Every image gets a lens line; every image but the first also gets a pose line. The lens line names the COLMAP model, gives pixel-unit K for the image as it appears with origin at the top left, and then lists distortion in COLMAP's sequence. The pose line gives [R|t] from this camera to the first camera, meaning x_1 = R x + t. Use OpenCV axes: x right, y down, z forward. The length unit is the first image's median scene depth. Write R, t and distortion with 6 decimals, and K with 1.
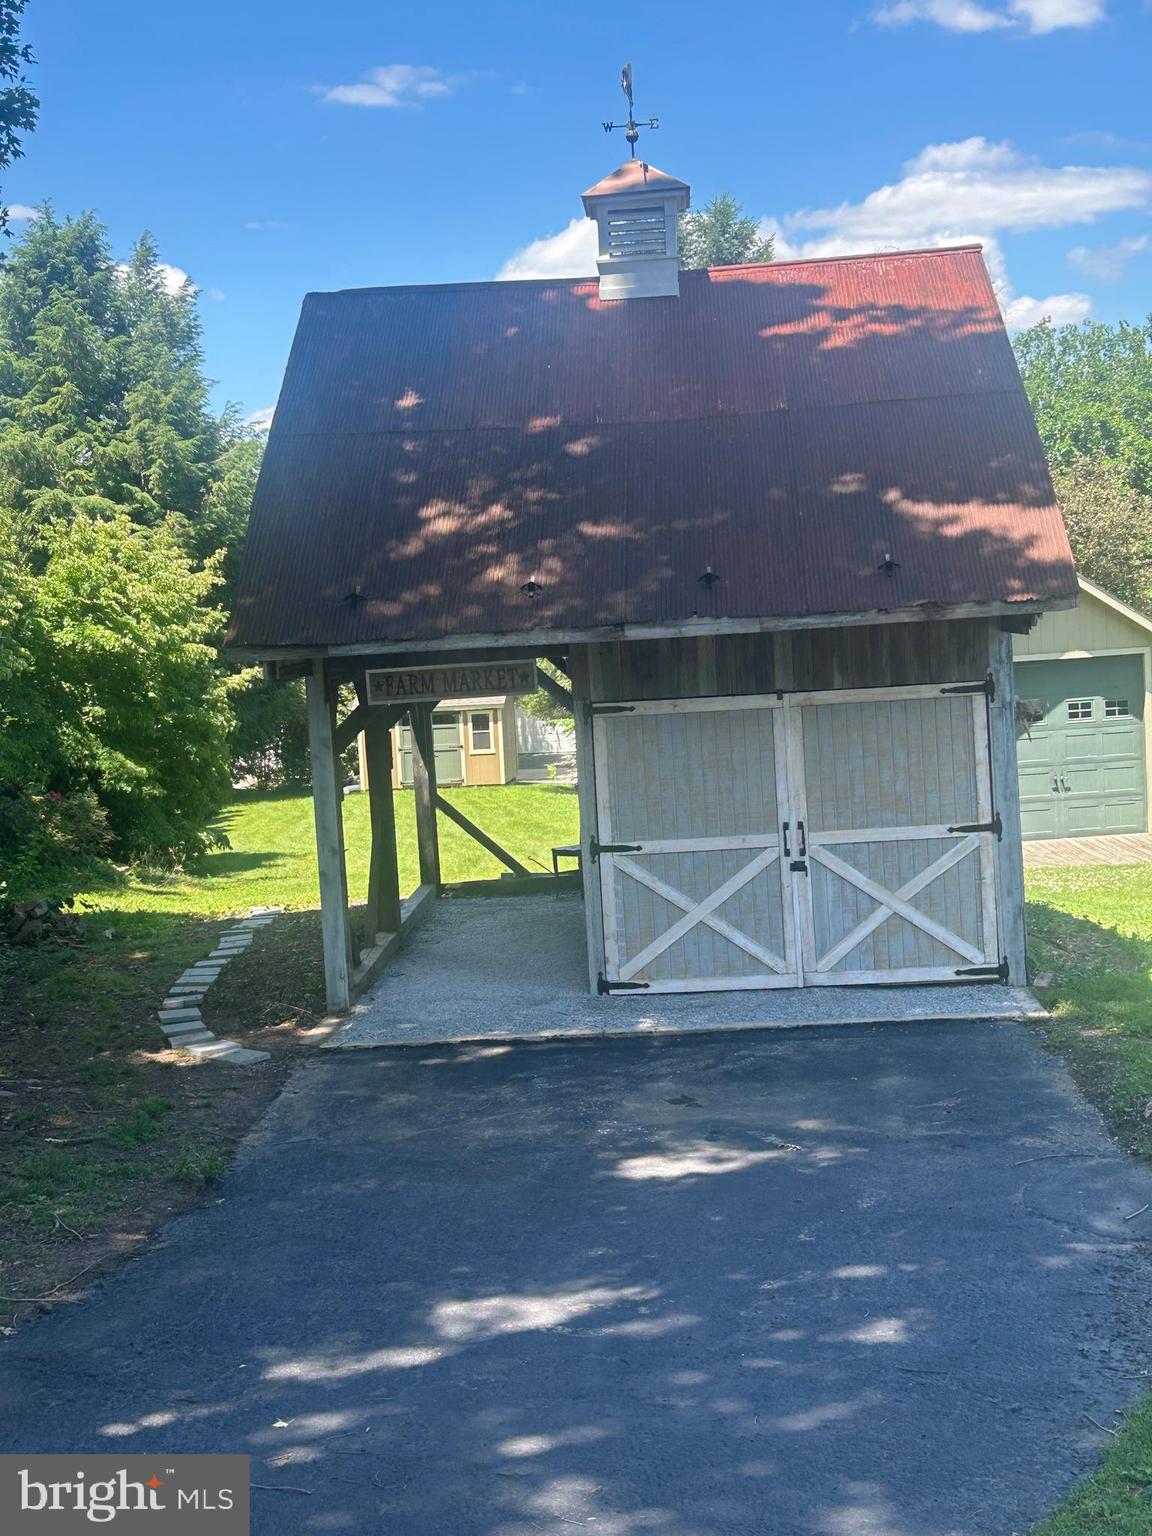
lens RADIAL K [[2139.9, 0, 577.5], [0, 2139.9, 760.9], [0, 0, 1]] dist [0.185149, 0.000000]
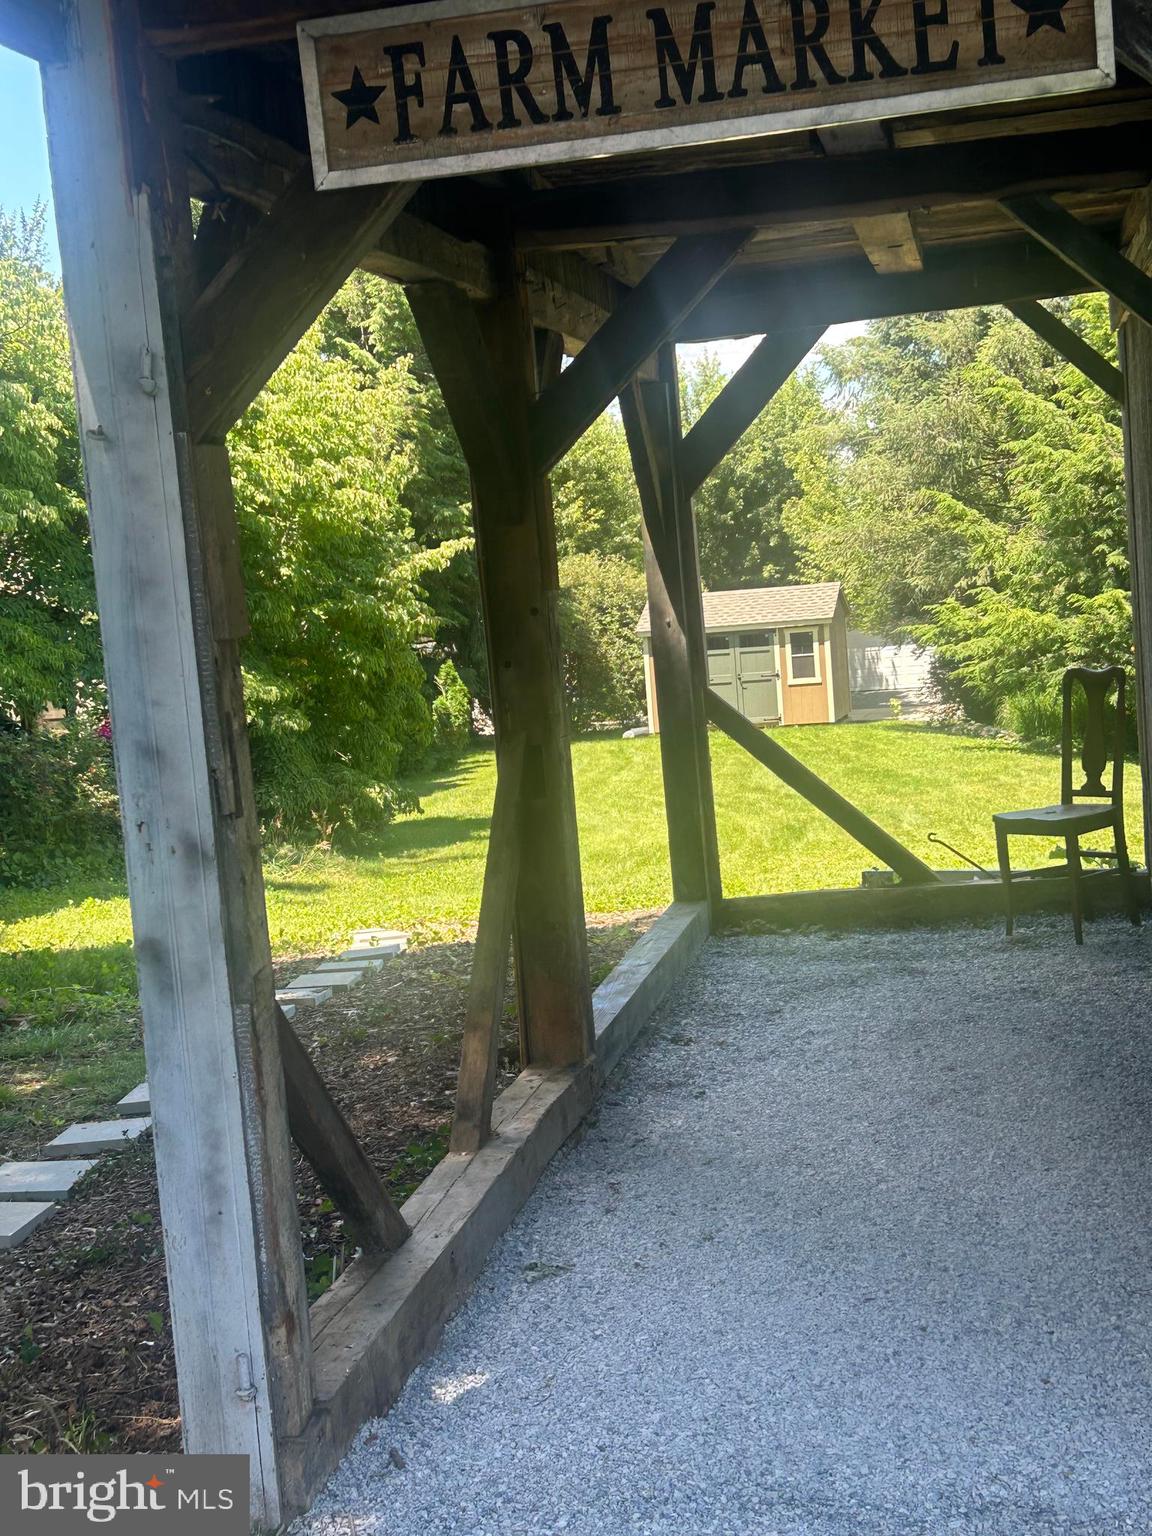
lens RADIAL K [[2139.9, 0, 574.1], [0, 2139.9, 768.7], [0, 0, 1]] dist [0.185149, 0.000000]
pose [[0.988616, -0.012314, -0.149958, -0.018553], [0.015935, 0.999609, 0.022971, 0.013777], [0.149617, -0.025099, 0.988425, 0.374378]]
